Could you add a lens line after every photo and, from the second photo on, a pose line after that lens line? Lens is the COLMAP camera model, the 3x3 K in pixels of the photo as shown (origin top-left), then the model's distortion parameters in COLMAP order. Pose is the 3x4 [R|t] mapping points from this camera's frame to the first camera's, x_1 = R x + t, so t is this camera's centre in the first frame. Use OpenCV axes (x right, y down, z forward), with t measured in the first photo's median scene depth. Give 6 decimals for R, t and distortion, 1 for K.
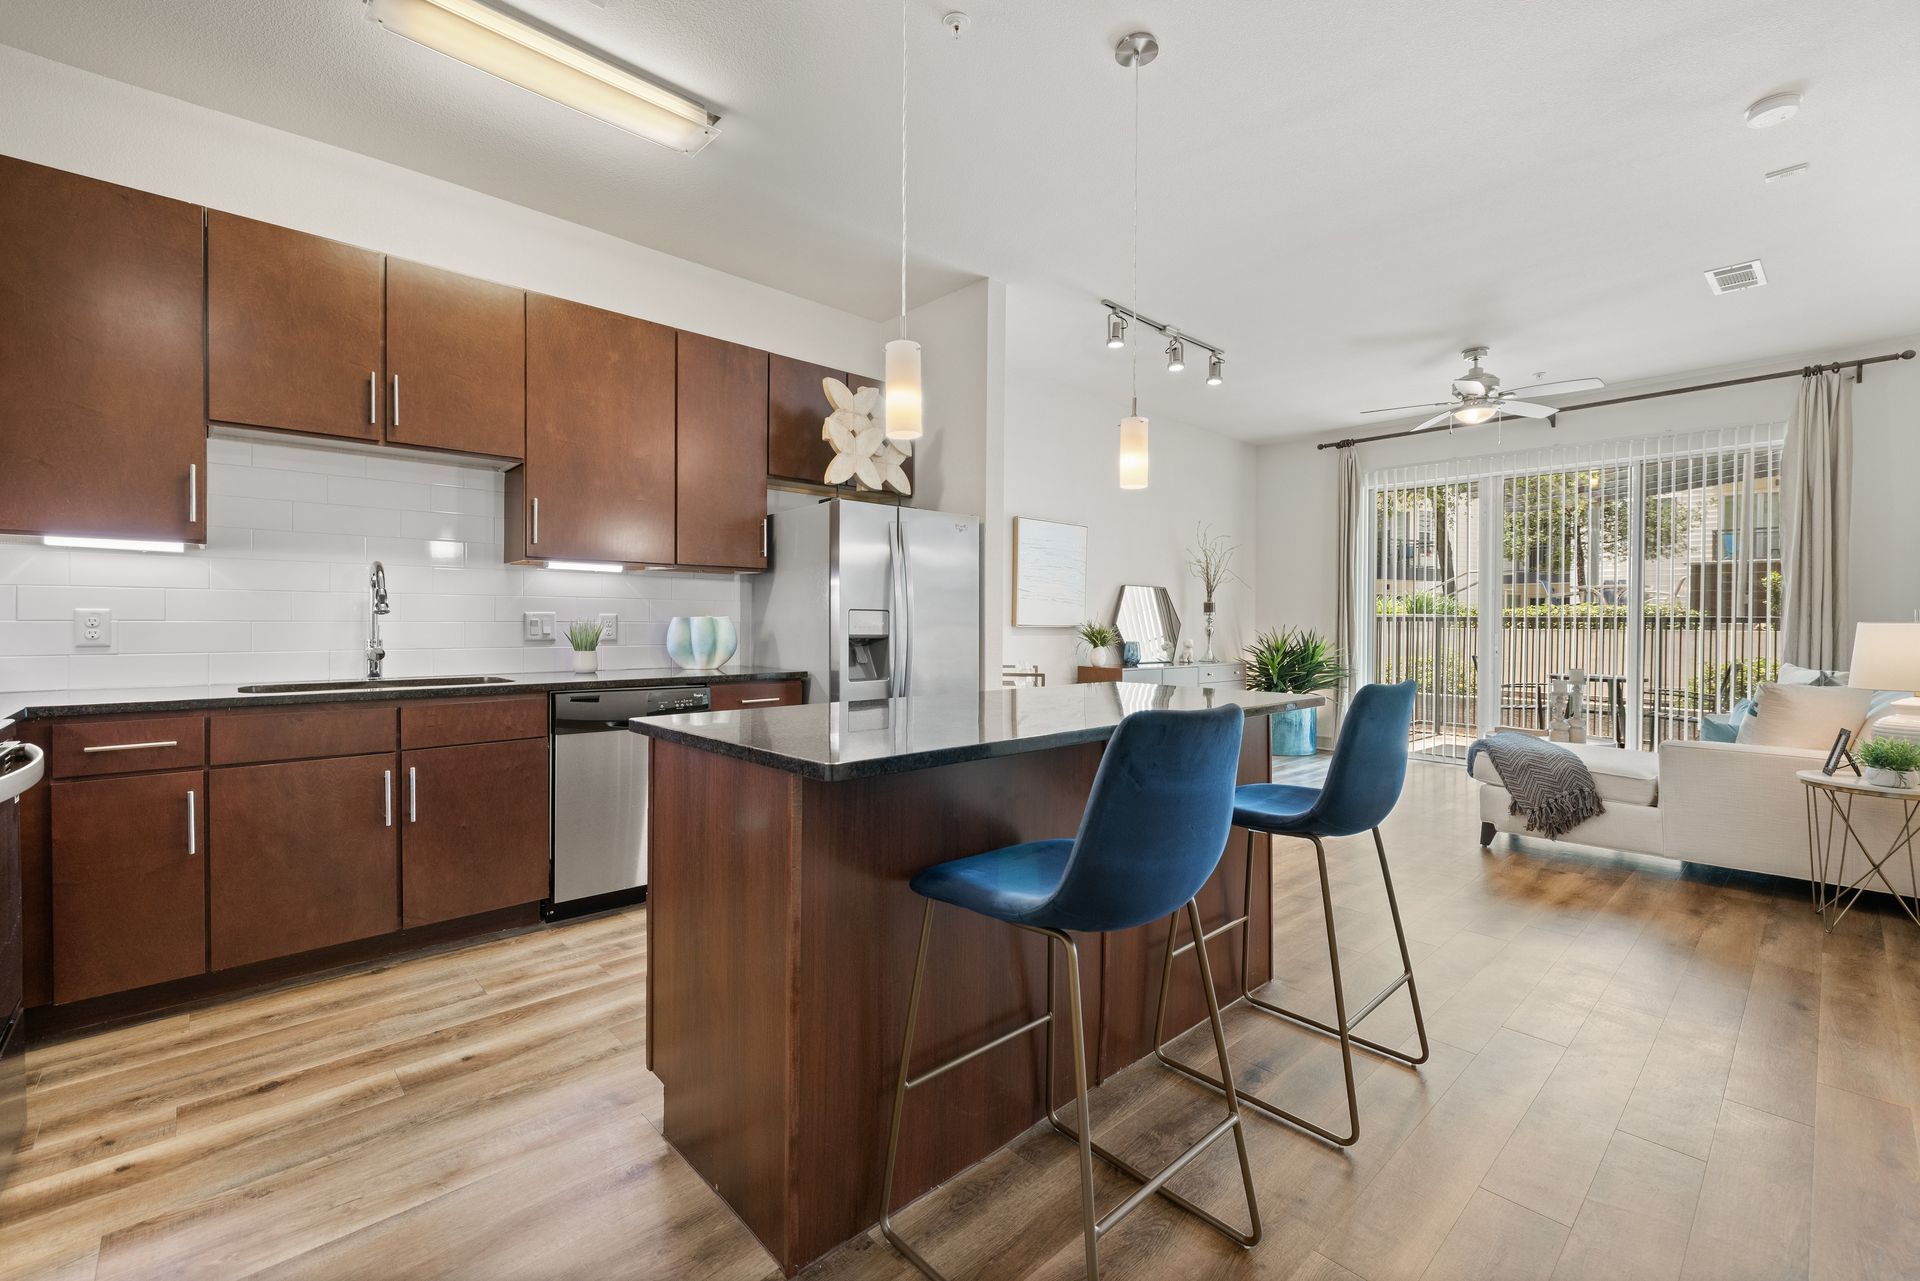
lens RADIAL K [[804.5, 0, 961.5], [0, 804.5, 626.2], [0, 0, 1]] dist [0.002252, -0.001022]
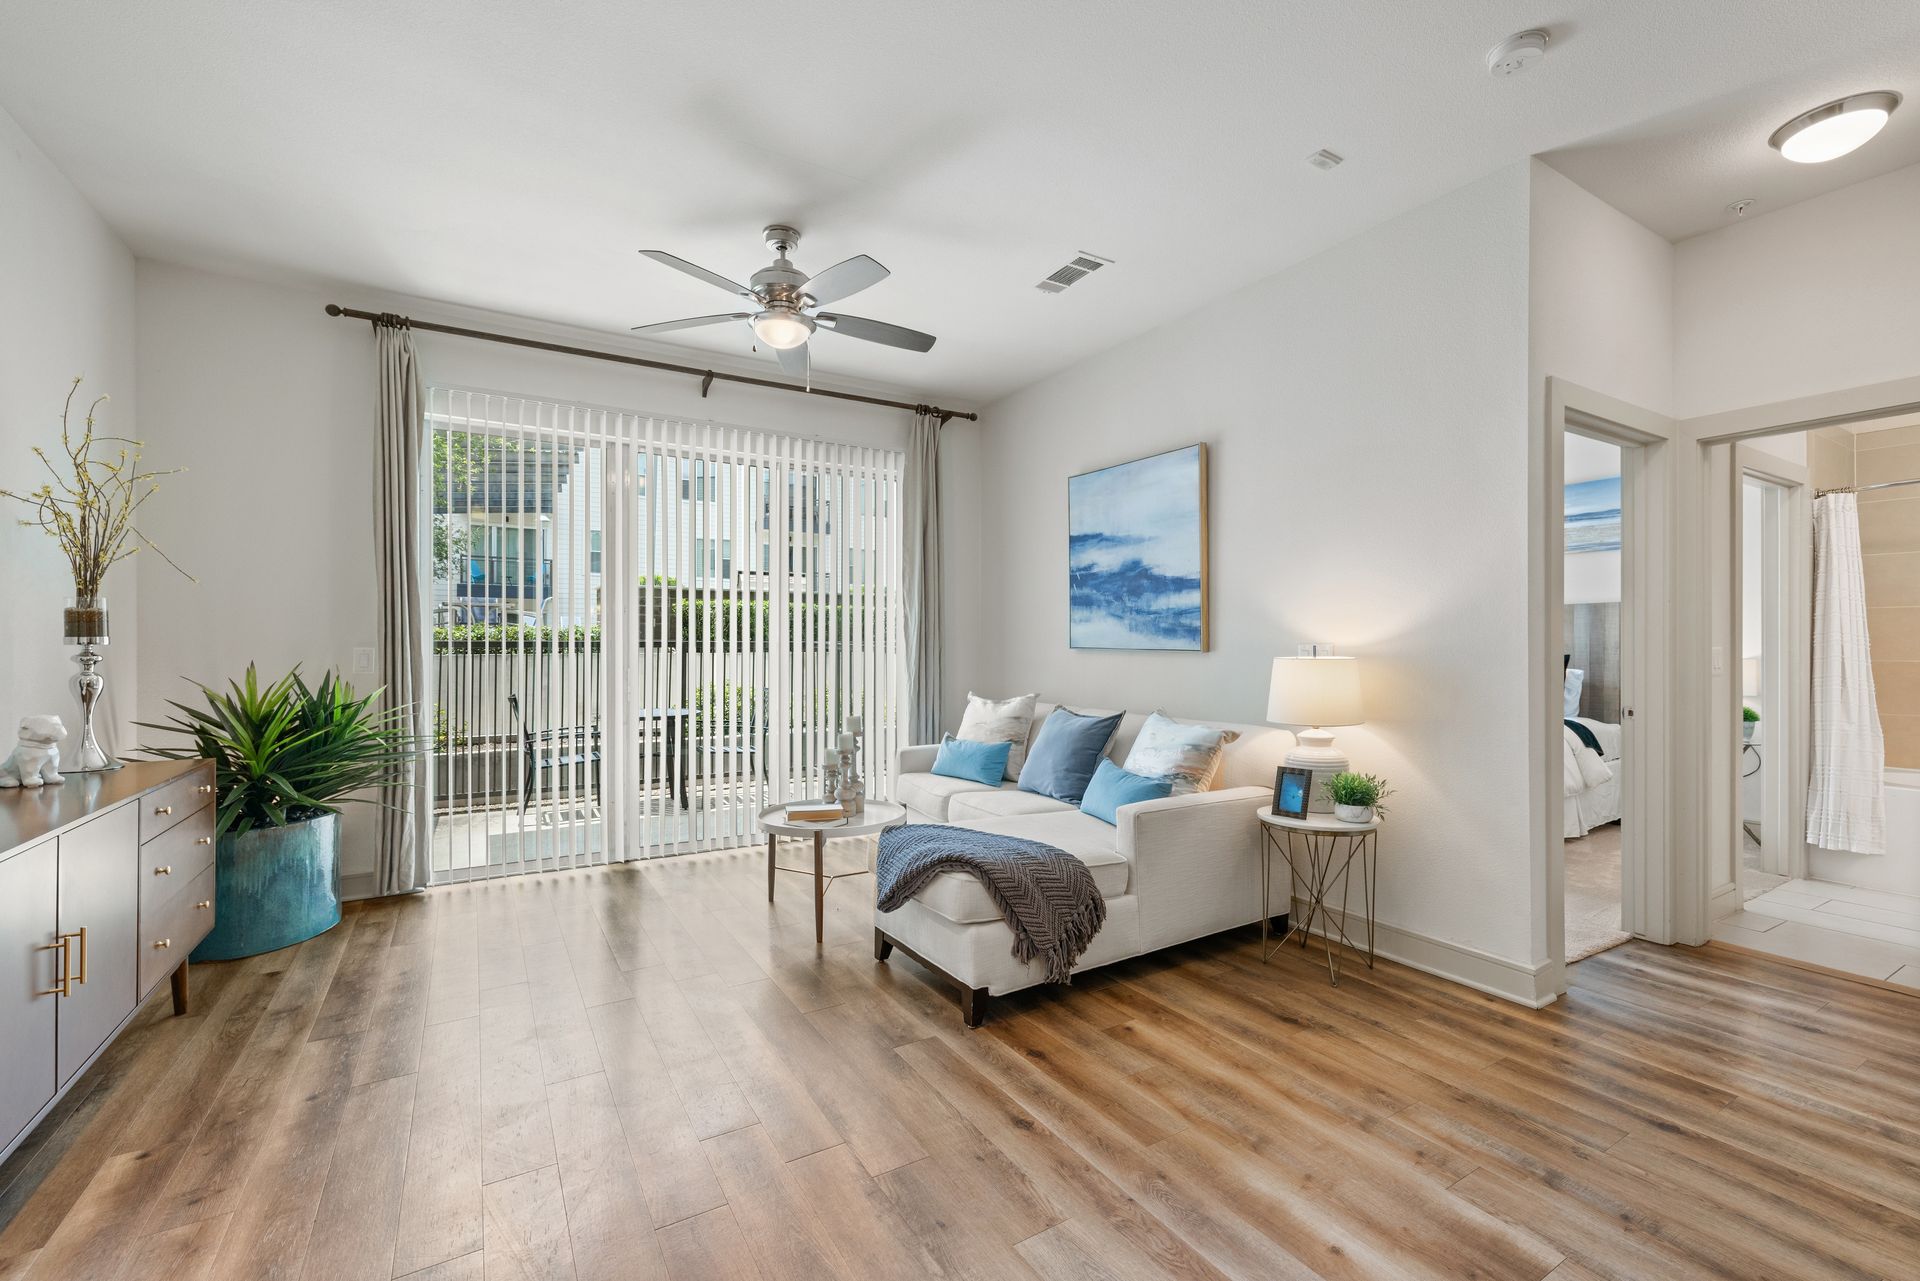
lens RADIAL K [[804.5, 0, 971.1], [0, 804.5, 641.1], [0, 0, 1]] dist [0.002252, -0.001022]
pose [[0.202209, -0.006562, 0.979320, 0.032796], [0.006916, 0.999962, 0.005272, -0.016433], [-0.979318, 0.005707, 0.202246, 0.607639]]
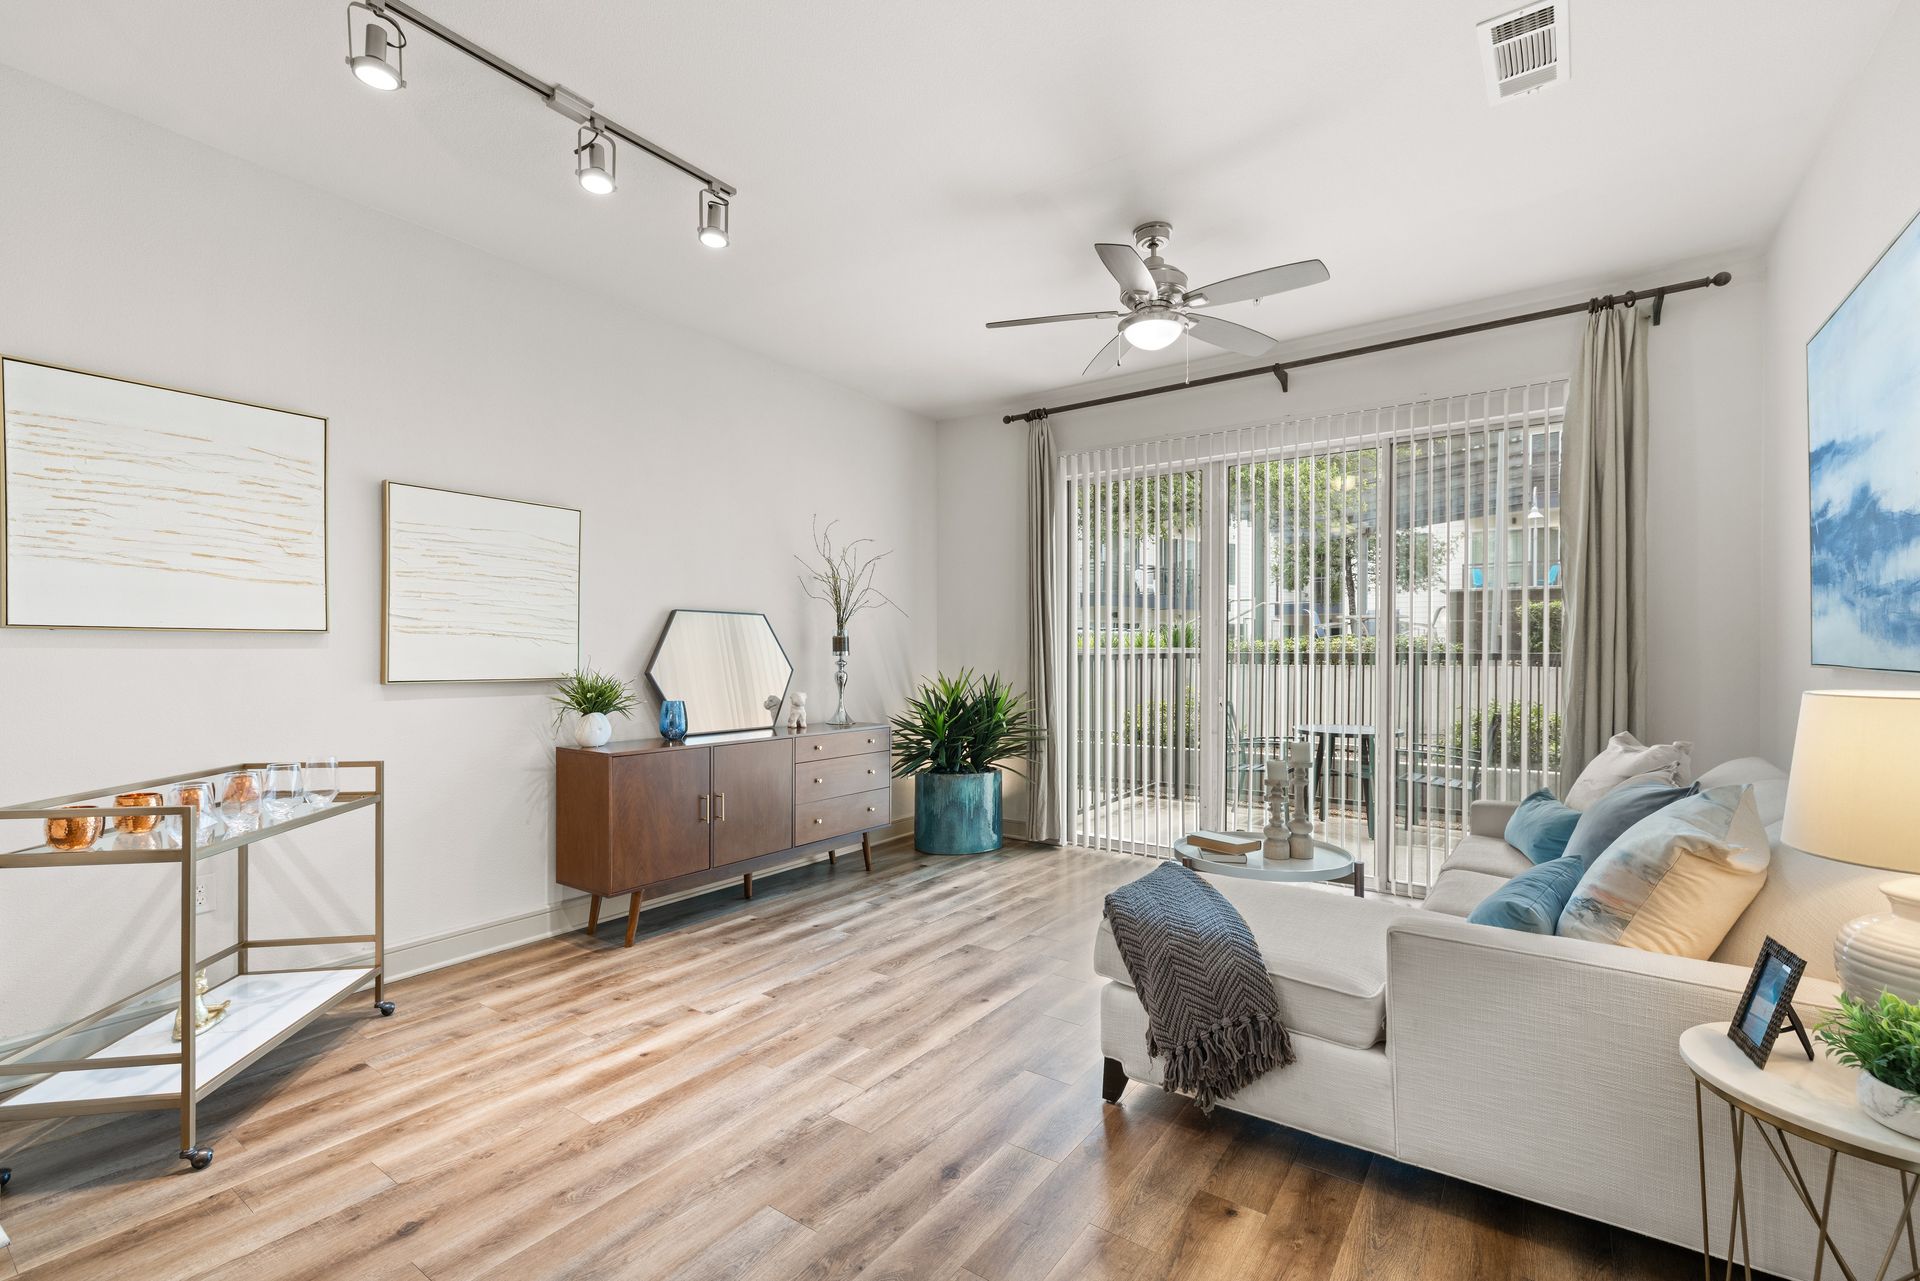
lens RADIAL K [[828.7, 0, 957.3], [0, 828.7, 655.9], [0, 0, 1]] dist [0.004140, -0.000074]
pose [[0.979012, -0.008105, 0.203643, 0.301185], [0.008633, 0.999961, -0.001705, -0.012629], [-0.203622, 0.003428, 0.979044, 0.341565]]
